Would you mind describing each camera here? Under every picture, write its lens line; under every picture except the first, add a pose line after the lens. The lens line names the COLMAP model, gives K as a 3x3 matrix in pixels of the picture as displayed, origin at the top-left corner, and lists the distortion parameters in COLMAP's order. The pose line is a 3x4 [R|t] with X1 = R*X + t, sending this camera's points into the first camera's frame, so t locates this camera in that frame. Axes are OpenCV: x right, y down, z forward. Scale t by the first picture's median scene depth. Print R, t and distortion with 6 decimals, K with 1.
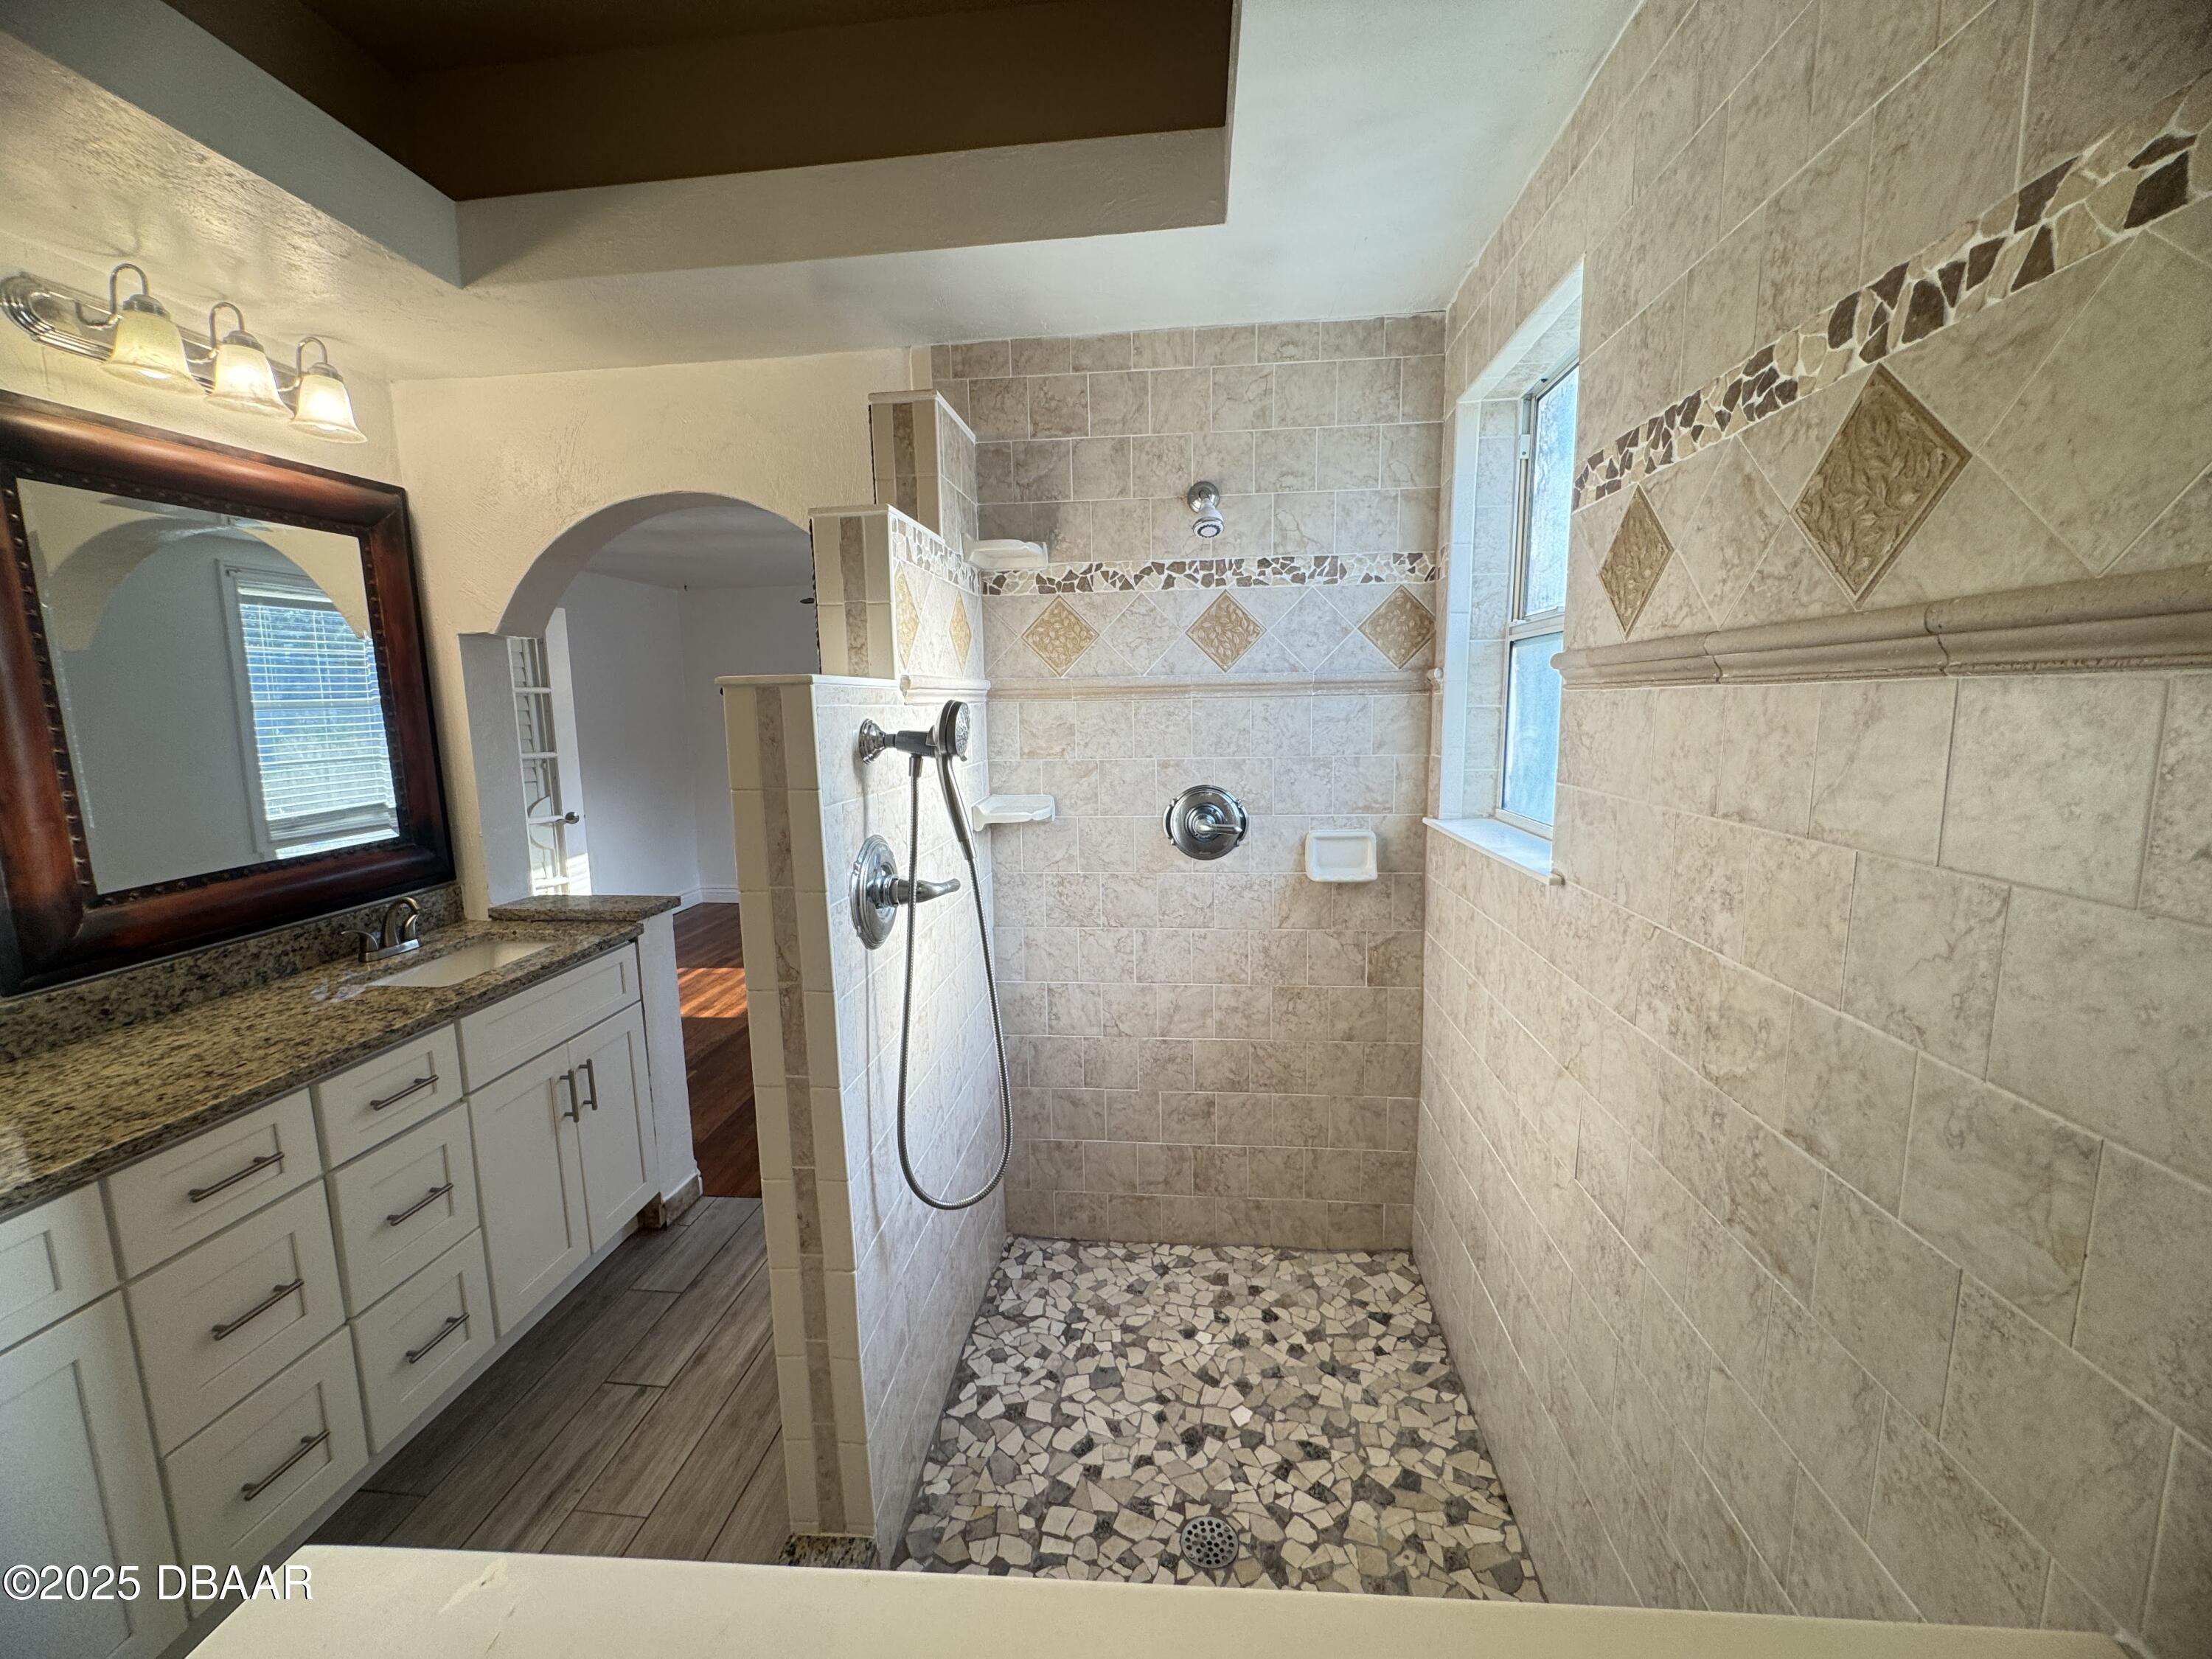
lens RADIAL K [[882.8, 0, 1104.9], [0, 882.8, 824.3], [0, 0, 1]] dist [-0.003738, 0.000700]
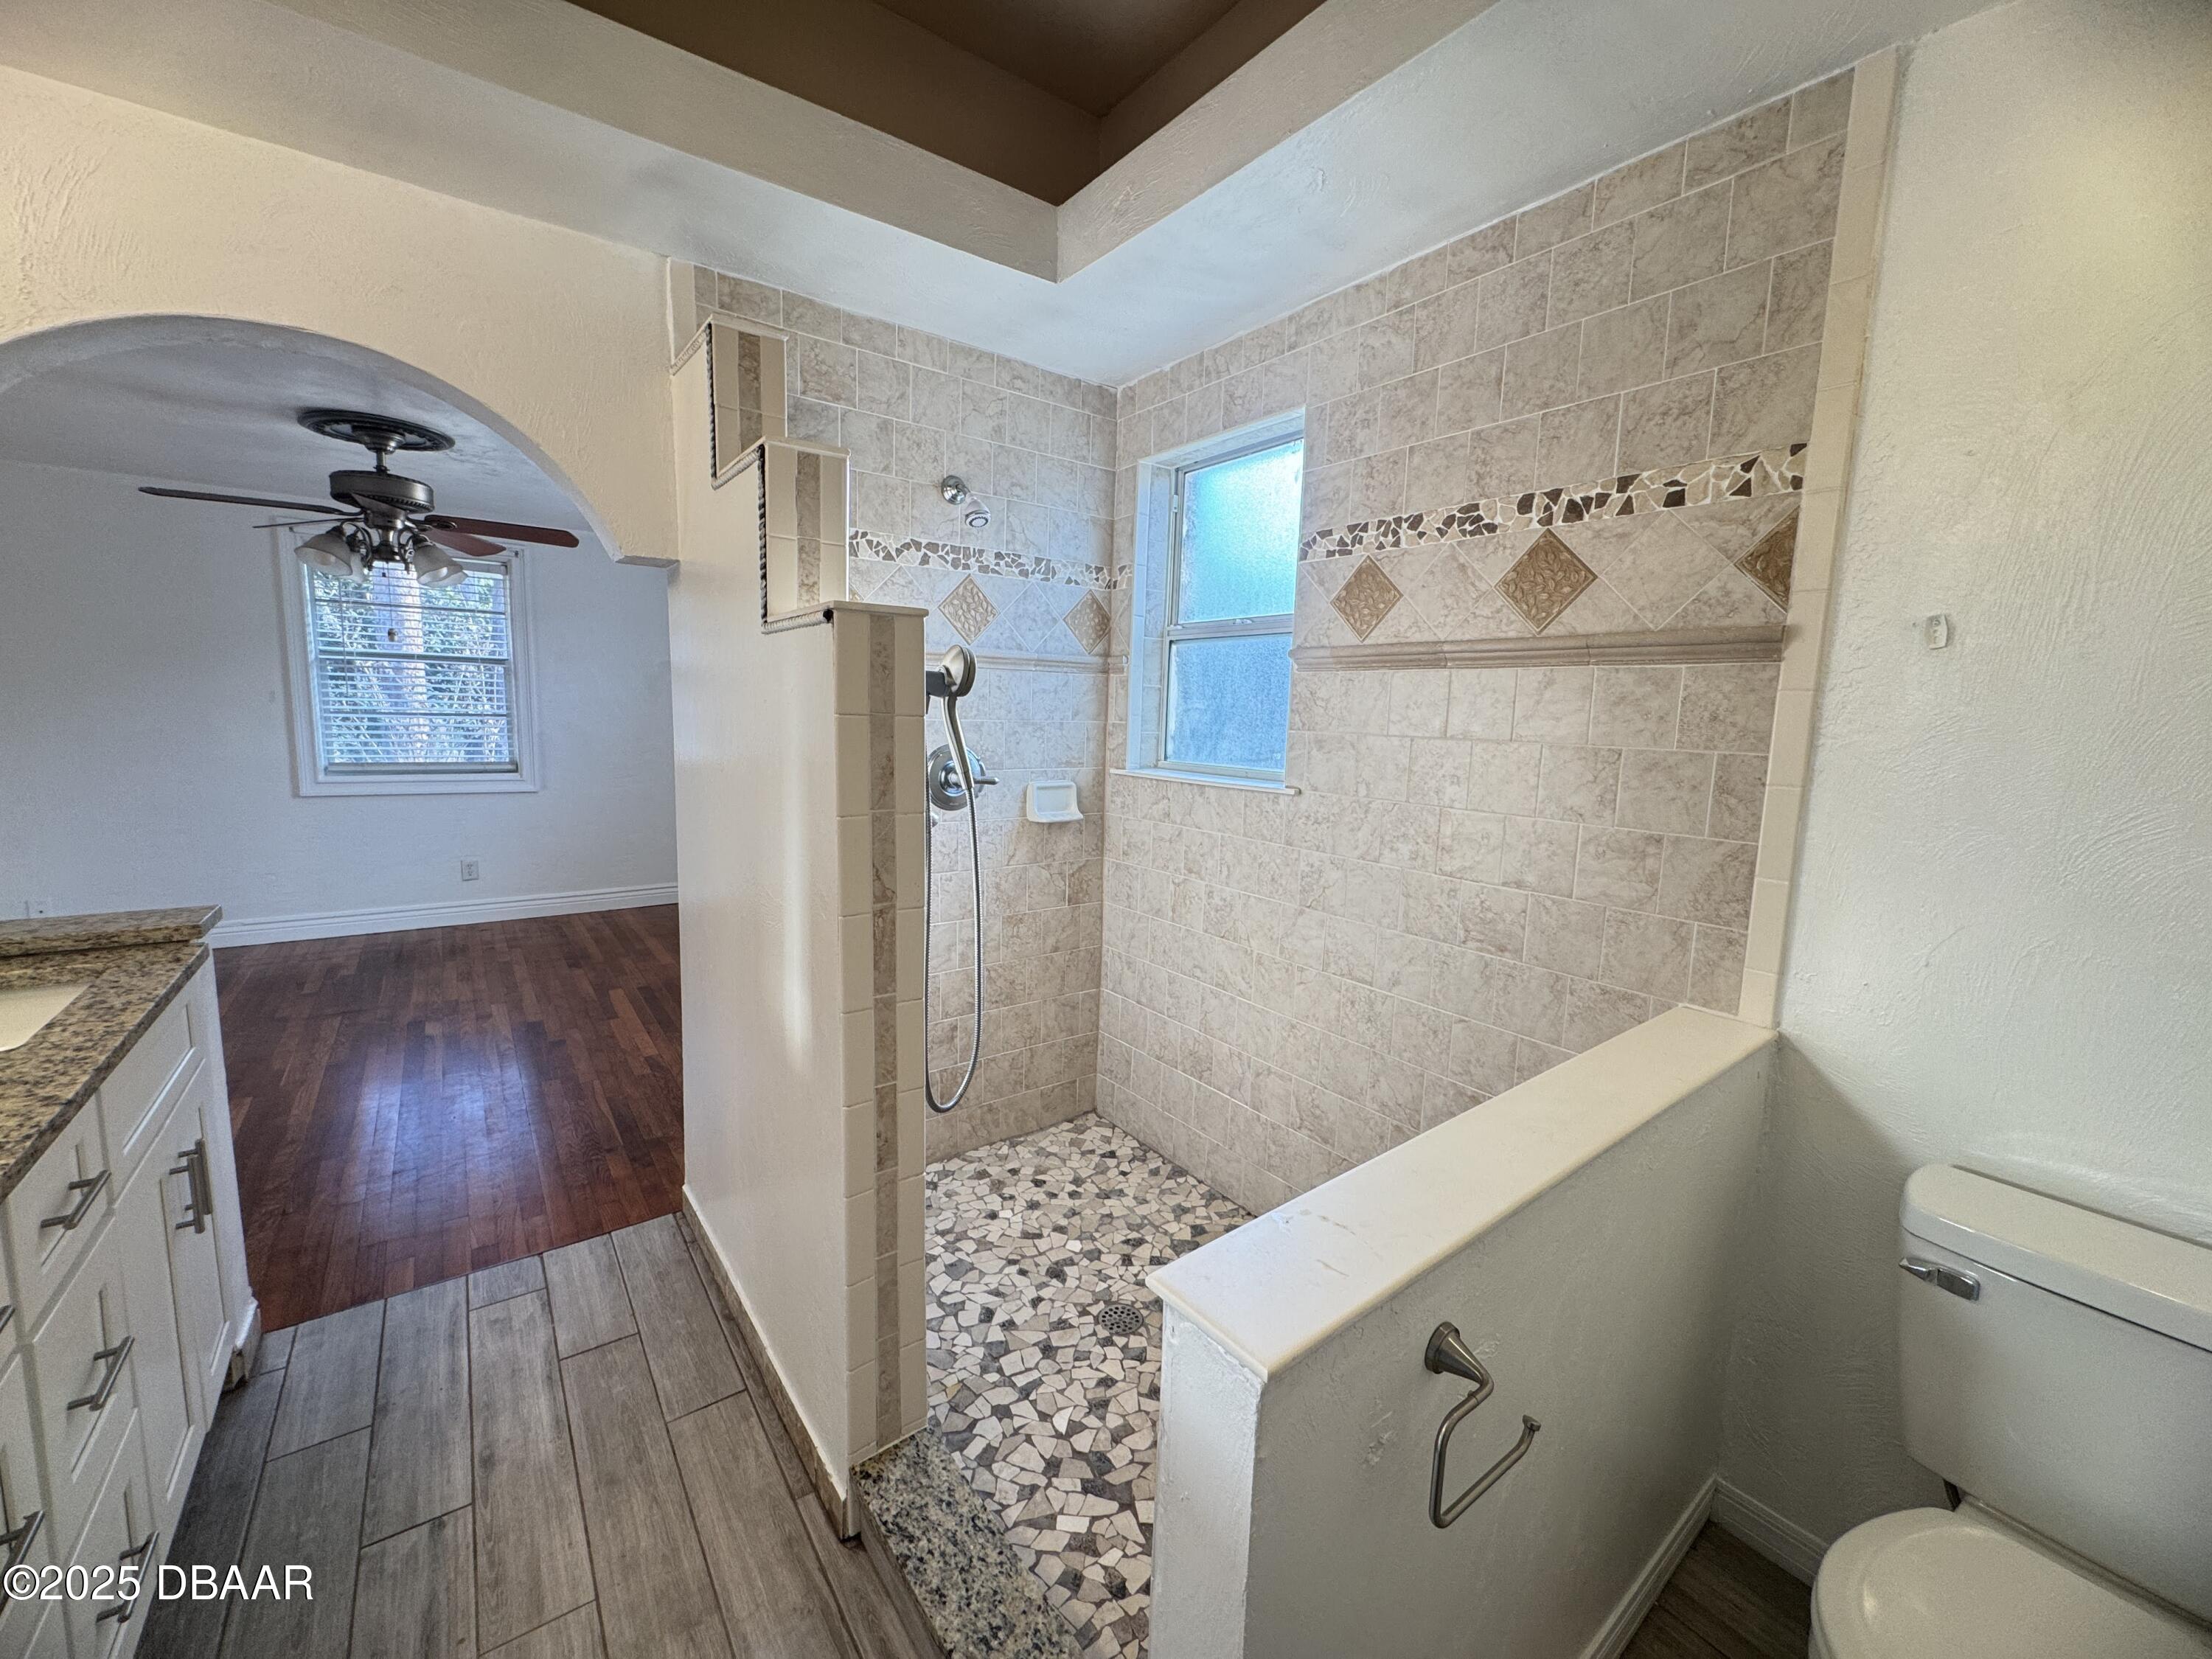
lens RADIAL K [[882.8, 0, 1106.6], [0, 882.8, 823.9], [0, 0, 1]] dist [-0.003738, 0.000700]
pose [[0.736989, -0.048866, 0.674136, -0.610509], [0.049637, 0.998603, 0.018121, 0.056861], [-0.674079, 0.020108, 0.738385, 0.039538]]
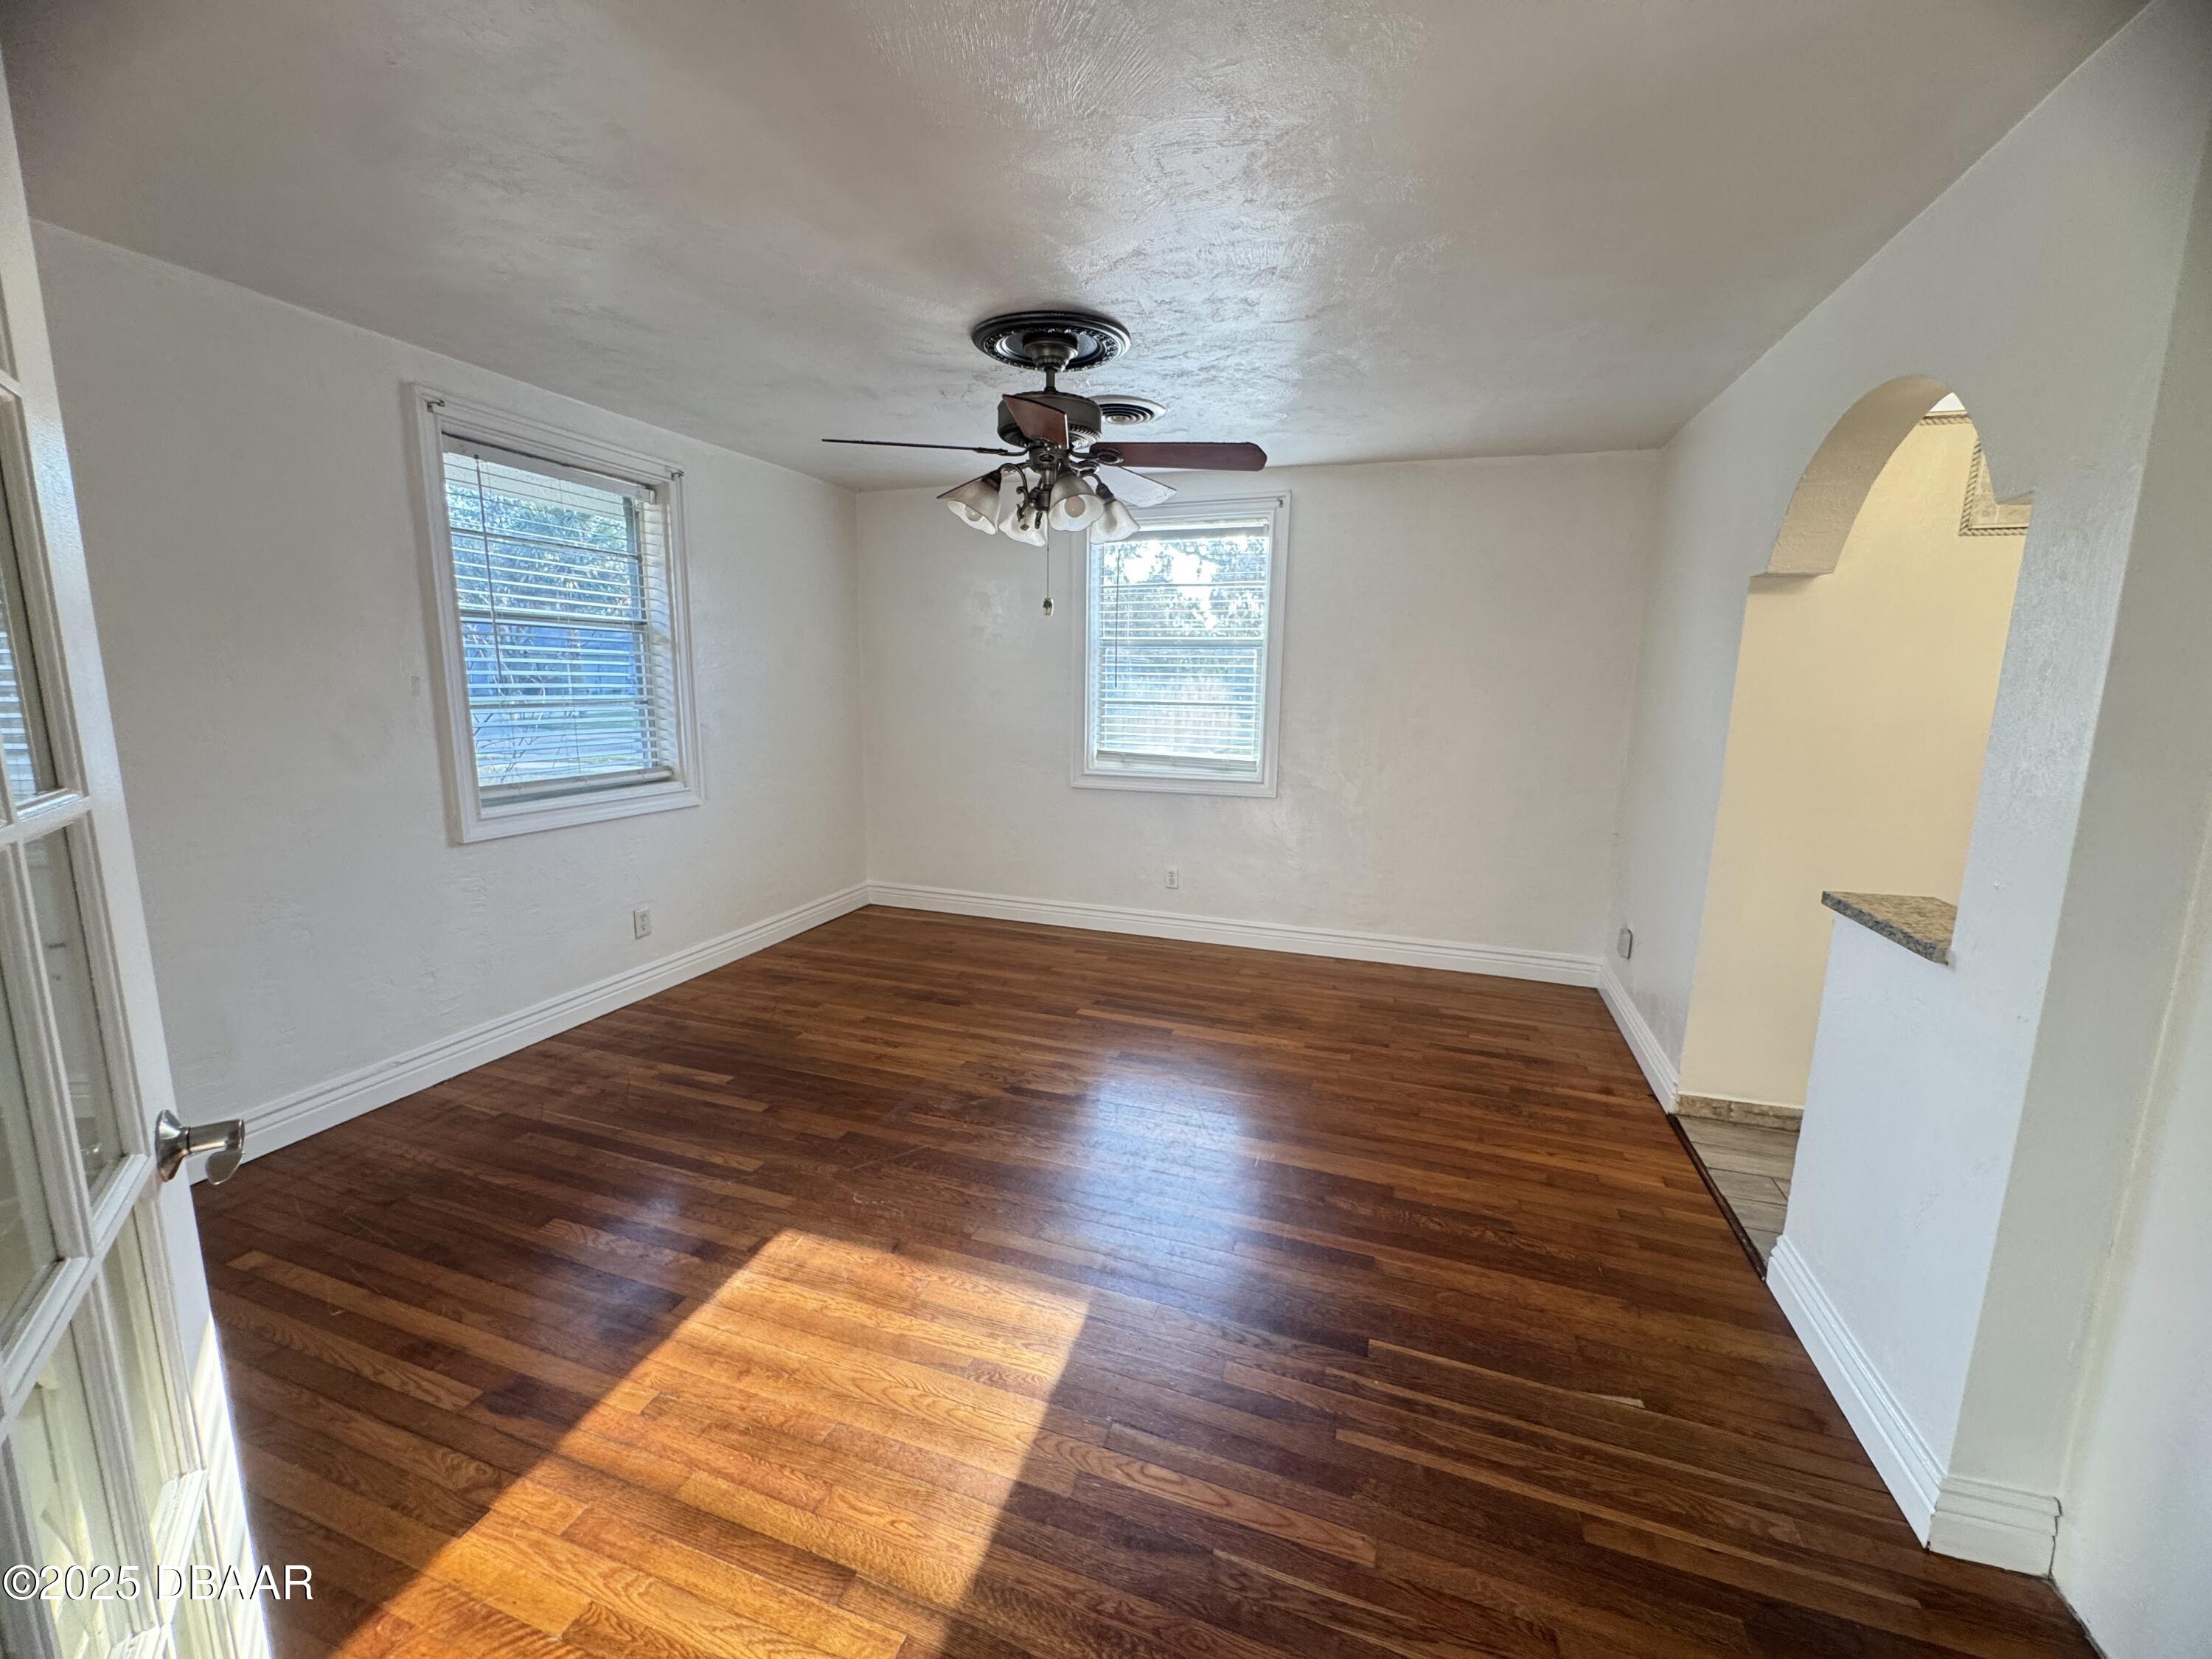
lens RADIAL K [[882.8, 0, 1105.6], [0, 882.8, 819.5], [0, 0, 1]] dist [-0.003738, 0.000700]
pose [[0.228597, -0.133379, 0.964341, -1.865314], [0.115269, 0.987310, 0.109231, -0.173759], [-0.966673, 0.086189, 0.241071, 1.965857]]
